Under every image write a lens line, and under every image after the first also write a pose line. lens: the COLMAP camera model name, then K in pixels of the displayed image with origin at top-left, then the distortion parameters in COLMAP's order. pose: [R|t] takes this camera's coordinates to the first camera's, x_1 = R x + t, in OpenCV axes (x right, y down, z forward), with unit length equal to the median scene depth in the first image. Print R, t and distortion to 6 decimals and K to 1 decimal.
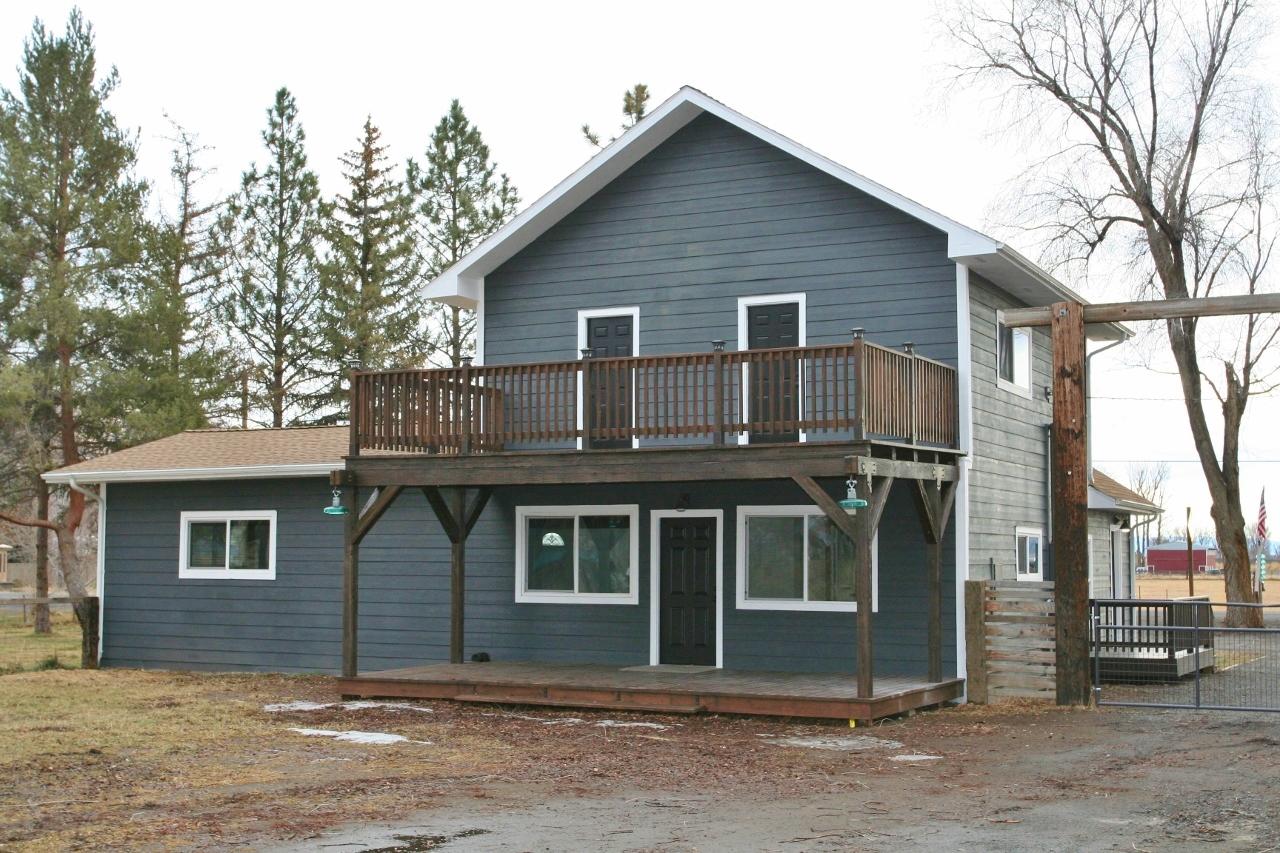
lens RADIAL K [[1706.0, 0, 640.0], [0, 1706.0, 426.5], [0, 0, 1]] dist [-0.000681, 0.015023]
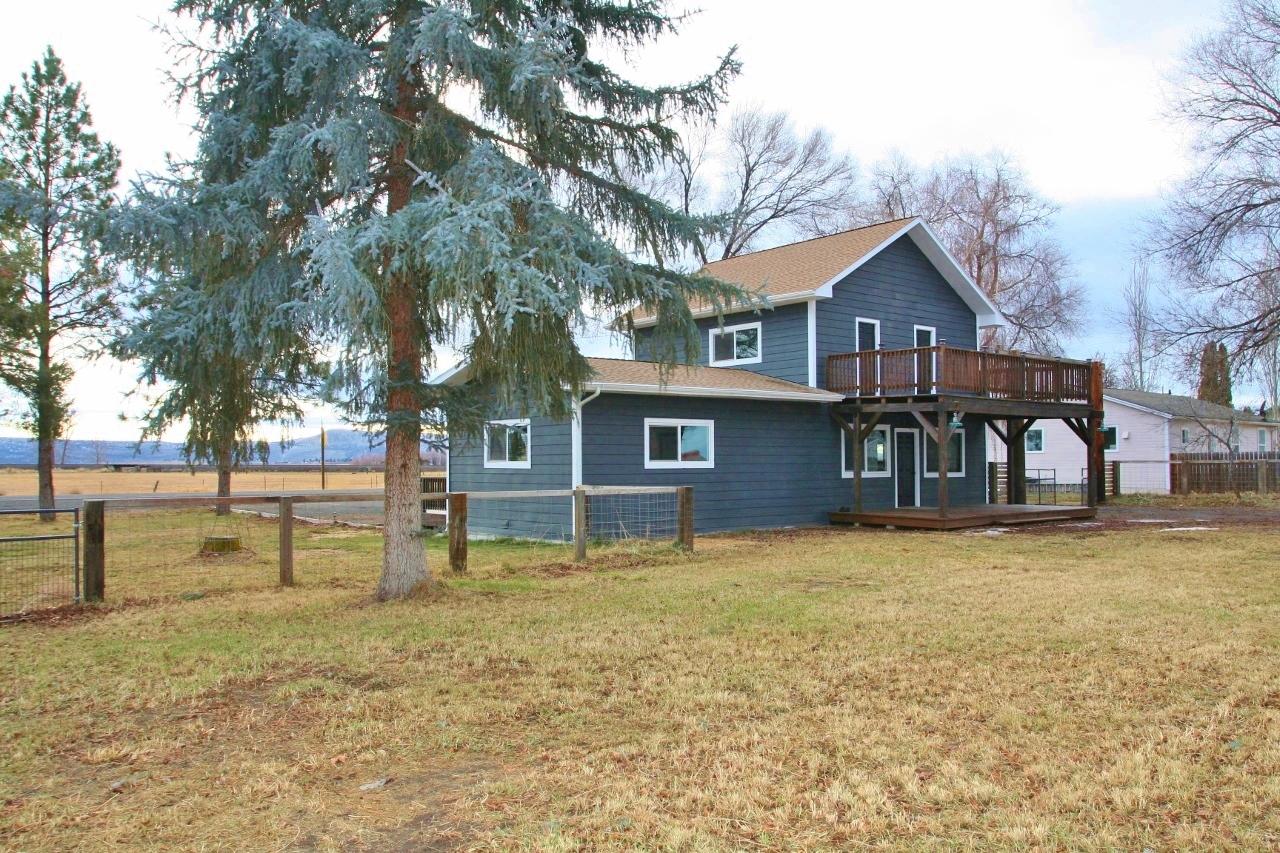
lens RADIAL K [[1020.5, 0, 640.0], [0, 1020.5, 426.5], [0, 0, 1]] dist [-0.082419, 0.045806]
pose [[0.402237, 0.022141, 0.915268, -1.127992], [-0.072583, 0.997332, 0.007772, 0.057253], [-0.912654, -0.069559, 0.402771, 0.776557]]
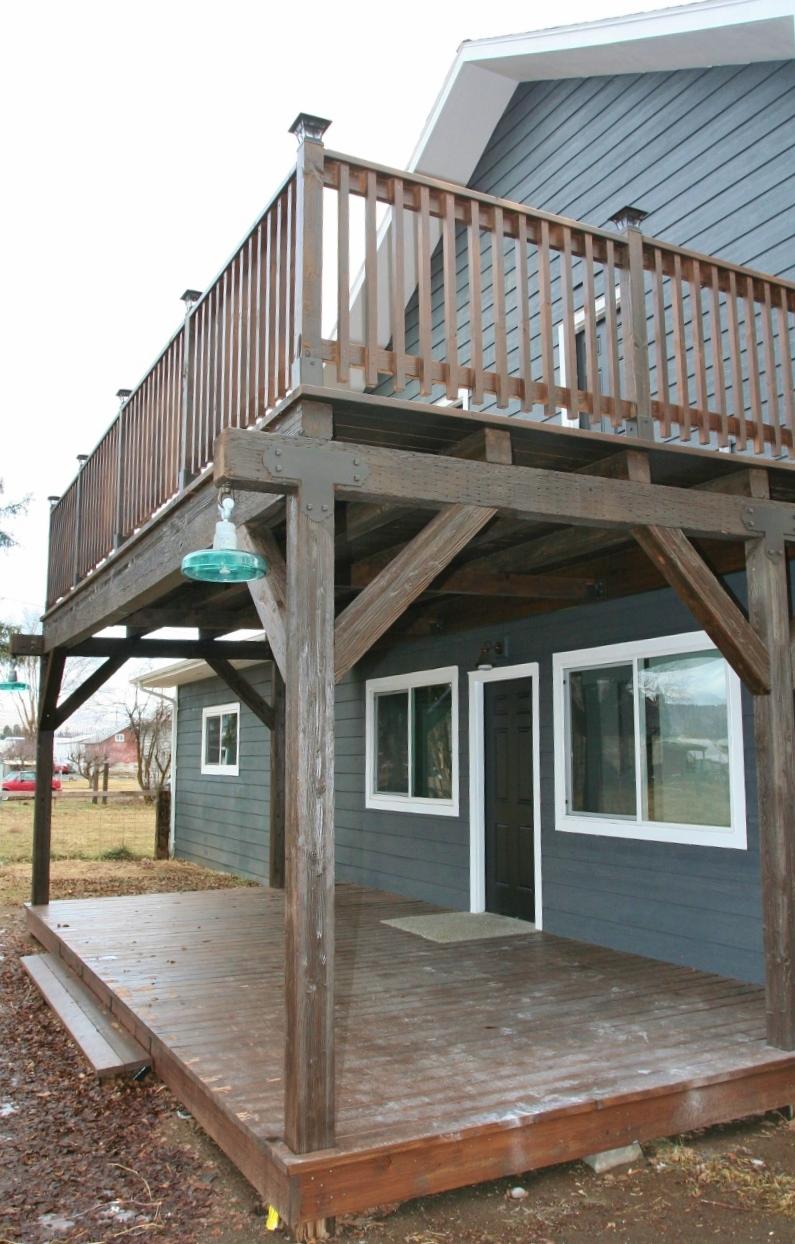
lens RADIAL K [[1014.1, 0, 397.5], [0, 1014.1, 622.0], [0, 0, 1]] dist [-0.006747, -0.001785]
pose [[0.817268, -0.079737, -0.570714, 0.203937], [0.043700, 0.996104, -0.076592, 0.056406], [0.574598, 0.037656, 0.817569, 0.641771]]
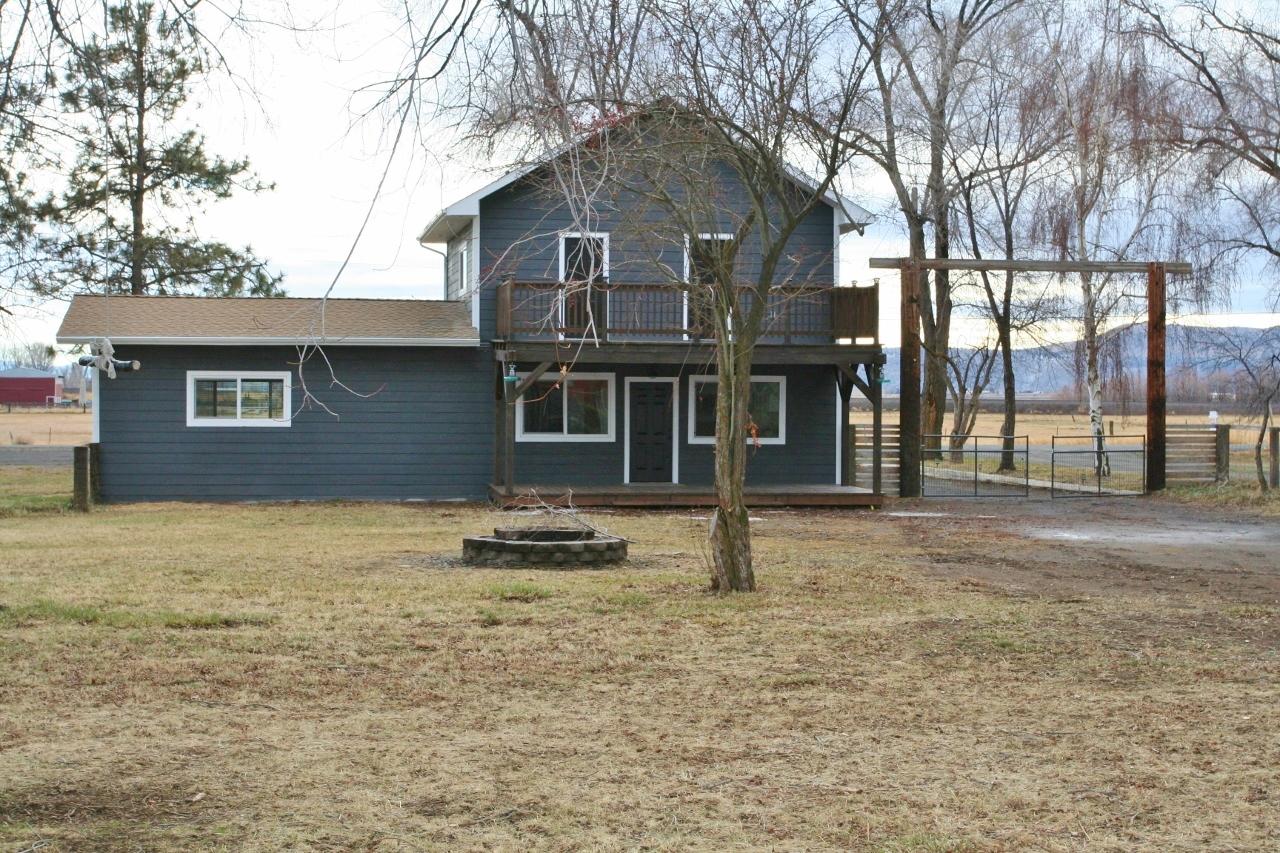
lens RADIAL K [[2126.1, 0, 640.0], [0, 2126.1, 426.5], [0, 0, 1]] dist [-0.001210, 0.009439]
pose [[0.800094, -0.008966, 0.599807, -1.032719], [-0.048820, 0.995598, 0.080004, -0.052289], [-0.597884, -0.093293, 0.796135, -0.433606]]
